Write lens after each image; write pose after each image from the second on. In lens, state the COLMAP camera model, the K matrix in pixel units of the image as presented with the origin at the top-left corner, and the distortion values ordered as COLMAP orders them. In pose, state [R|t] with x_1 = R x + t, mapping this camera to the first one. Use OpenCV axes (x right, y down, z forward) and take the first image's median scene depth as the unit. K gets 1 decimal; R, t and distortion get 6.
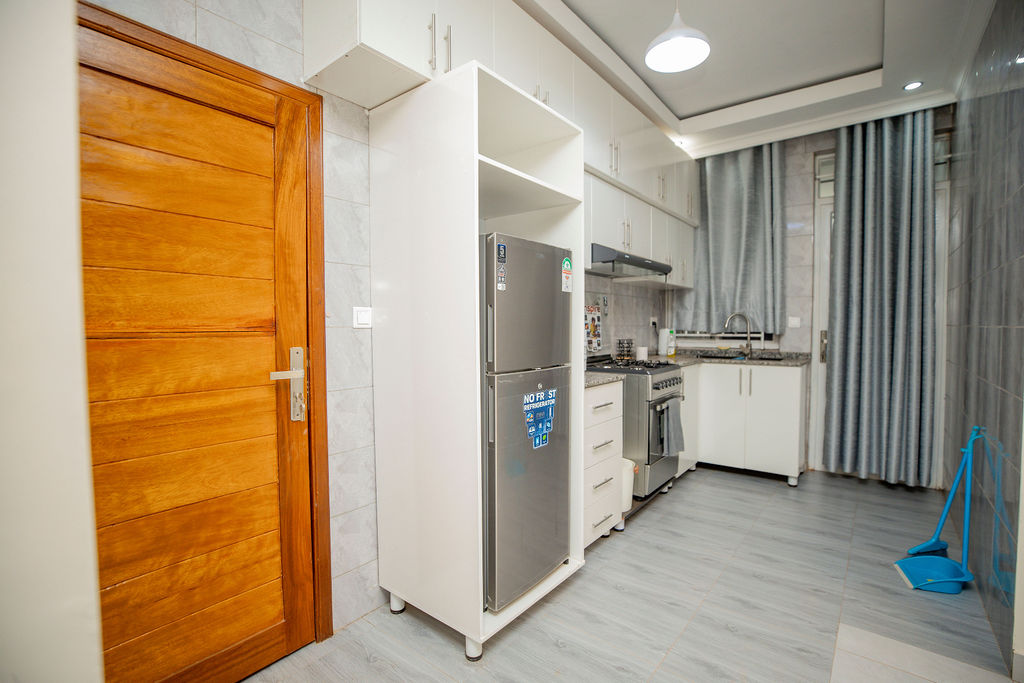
lens RADIAL K [[461.4, 0, 510.8], [0, 461.4, 339.1], [0, 0, 1]] dist [-0.013008, 0.000398]
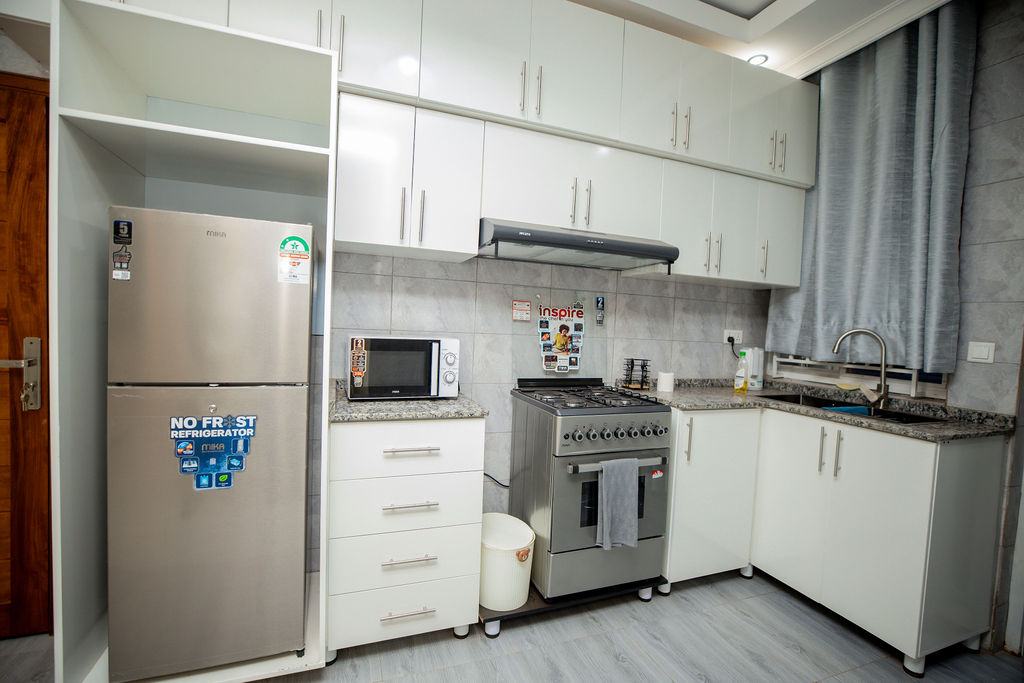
lens RADIAL K [[461.4, 0, 510.8], [0, 461.4, 339.1], [0, 0, 1]] dist [-0.013008, 0.000398]
pose [[0.860992, 0.058228, -0.505274, 0.479391], [-0.061805, 0.998041, 0.009699, -0.026901], [0.504849, 0.022877, 0.862904, 0.339229]]
